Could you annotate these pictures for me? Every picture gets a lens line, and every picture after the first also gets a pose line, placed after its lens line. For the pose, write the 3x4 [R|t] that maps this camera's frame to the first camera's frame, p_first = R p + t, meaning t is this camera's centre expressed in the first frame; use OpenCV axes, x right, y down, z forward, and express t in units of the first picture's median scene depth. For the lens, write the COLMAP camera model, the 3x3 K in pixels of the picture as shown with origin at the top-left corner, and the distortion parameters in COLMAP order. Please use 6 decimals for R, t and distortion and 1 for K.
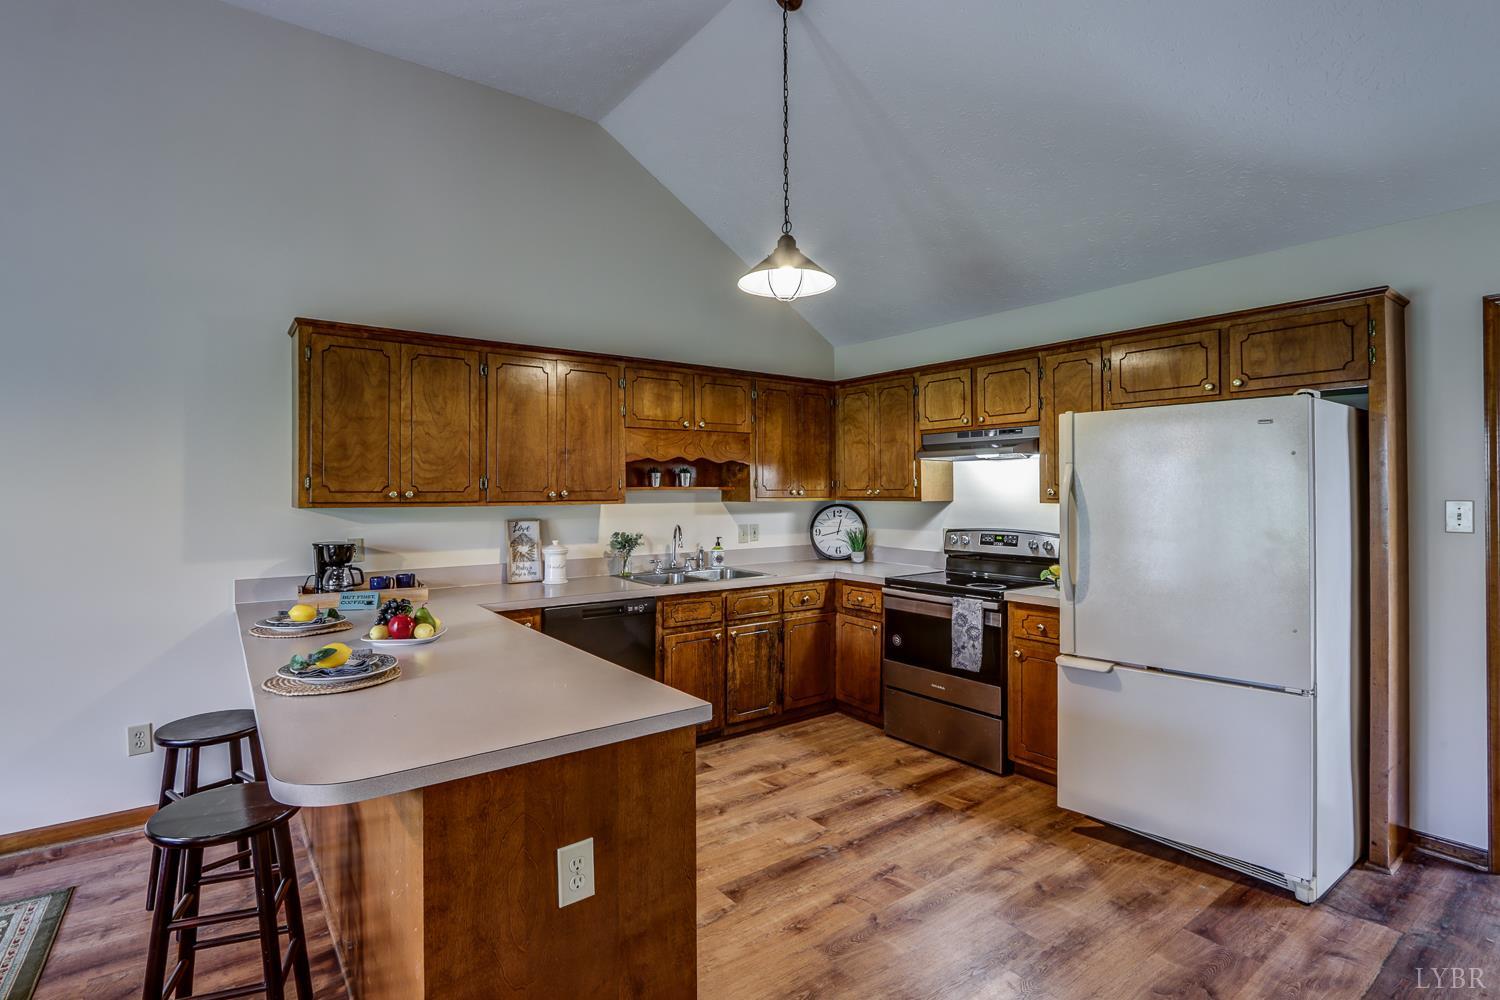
lens RADIAL K [[728.0, 0, 736.3], [0, 728.0, 487.5], [0, 0, 1]] dist [-0.018013, 0.004137]
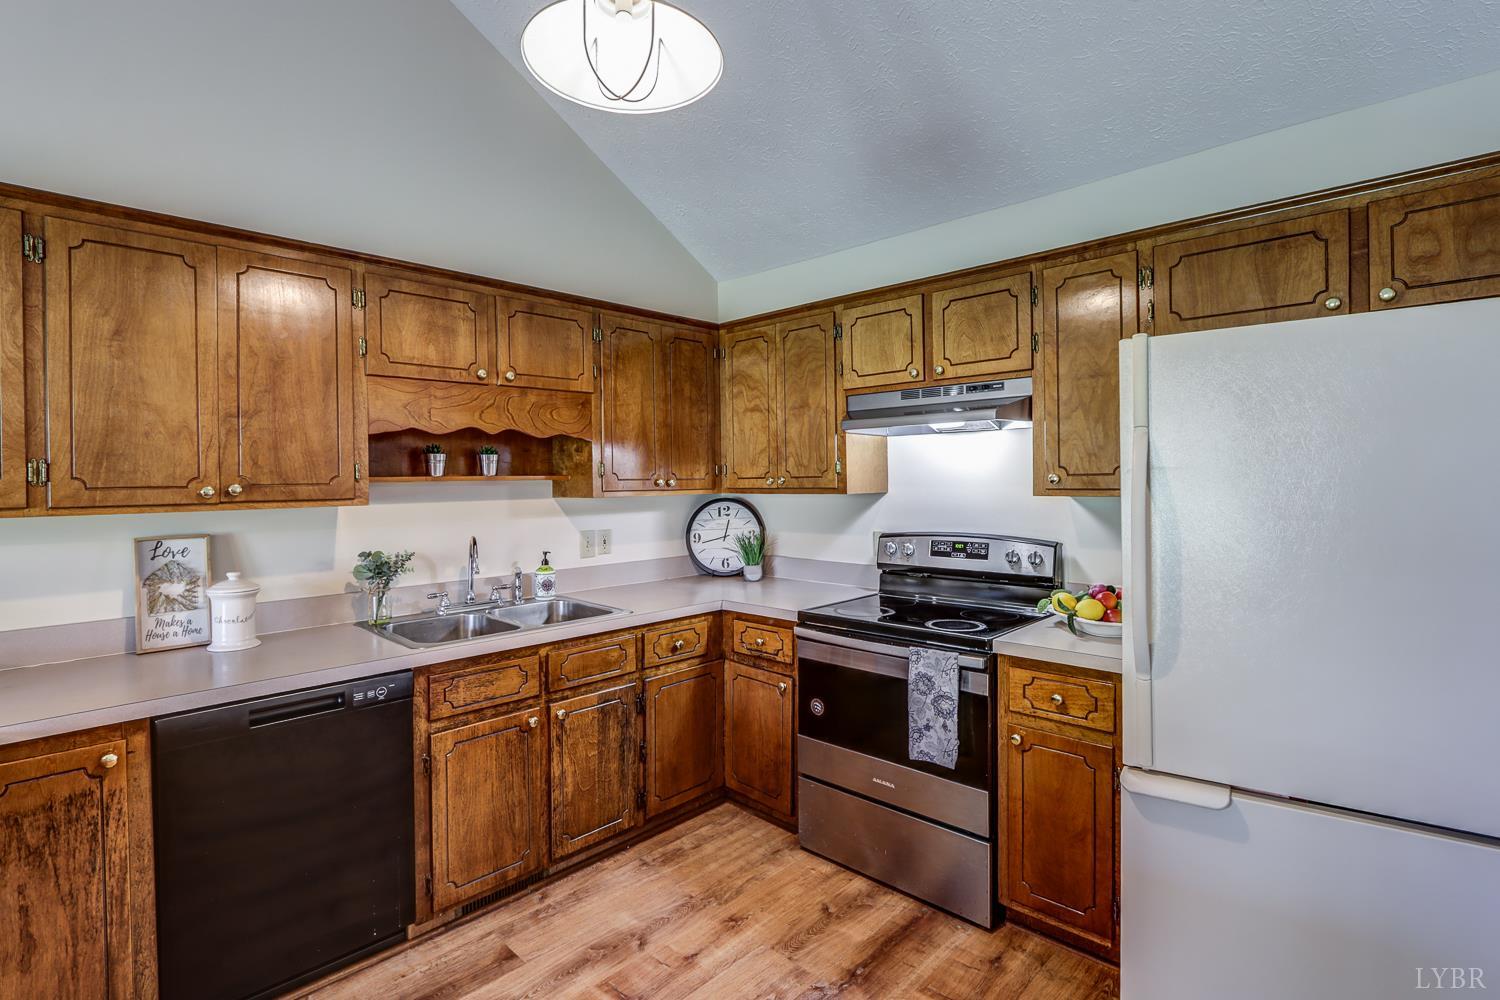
lens RADIAL K [[728.0, 0, 742.3], [0, 728.0, 484.3], [0, 0, 1]] dist [-0.018013, 0.004137]
pose [[0.985606, -0.010472, 0.168733, 0.053520], [0.008557, 0.999891, 0.012070, 0.001030], [-0.168841, -0.010453, 0.985588, 0.429134]]
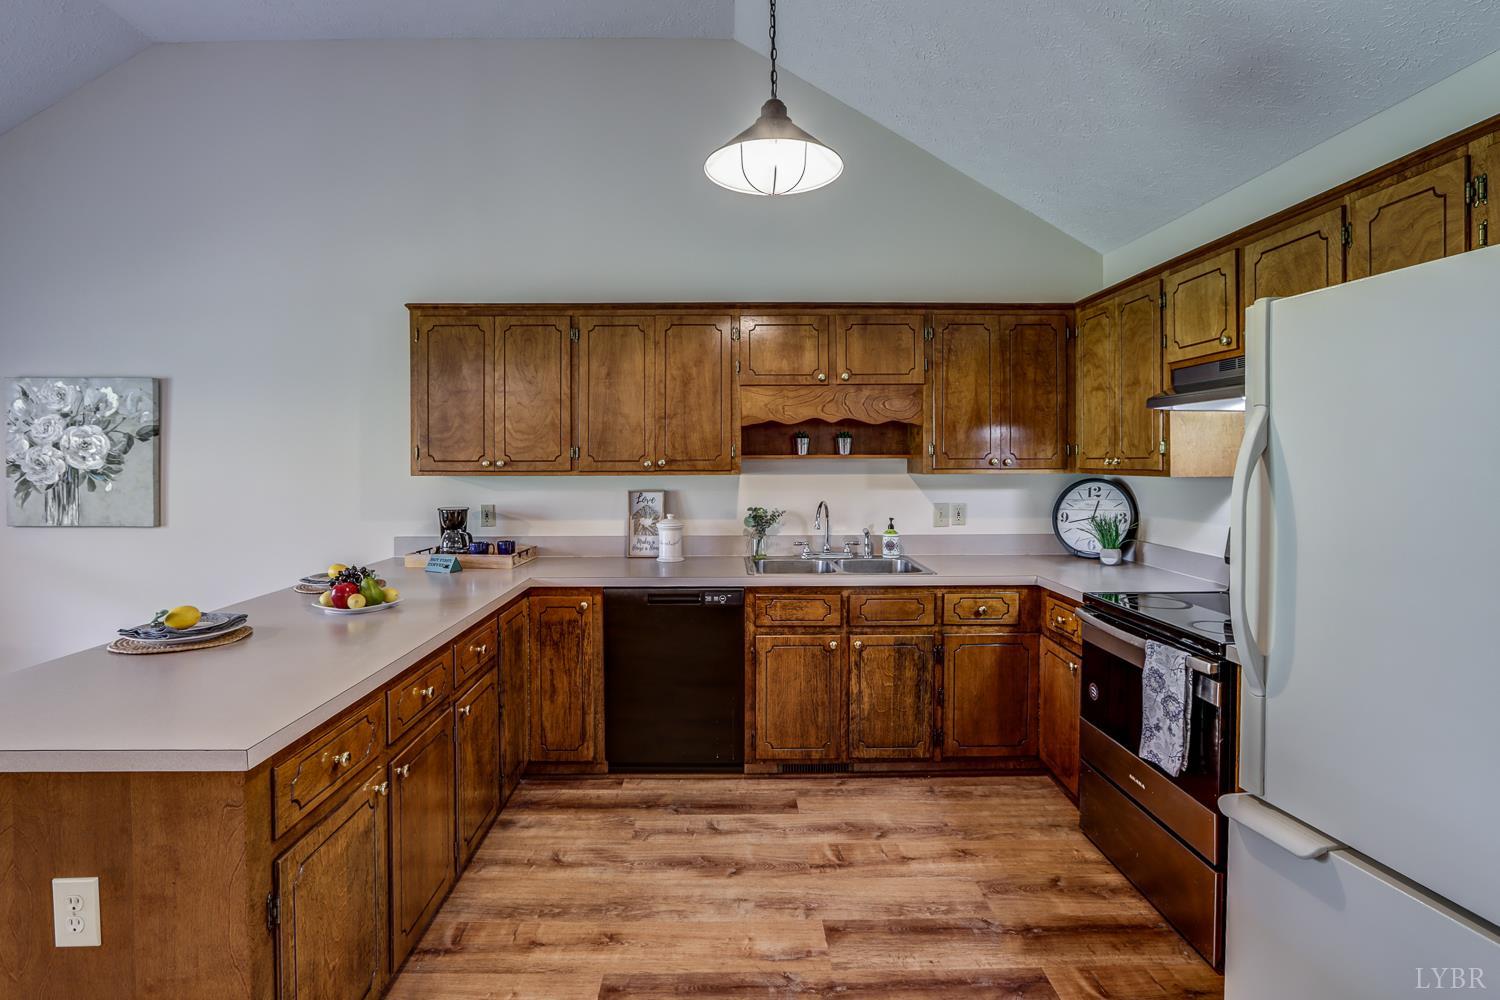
lens RADIAL K [[728.0, 0, 723.4], [0, 728.0, 468.6], [0, 0, 1]] dist [-0.018013, 0.004137]
pose [[0.808901, 0.008179, -0.587888, 0.386342], [0.003191, 0.999827, 0.018299, -0.001198], [0.587936, -0.016678, 0.808735, 0.338764]]
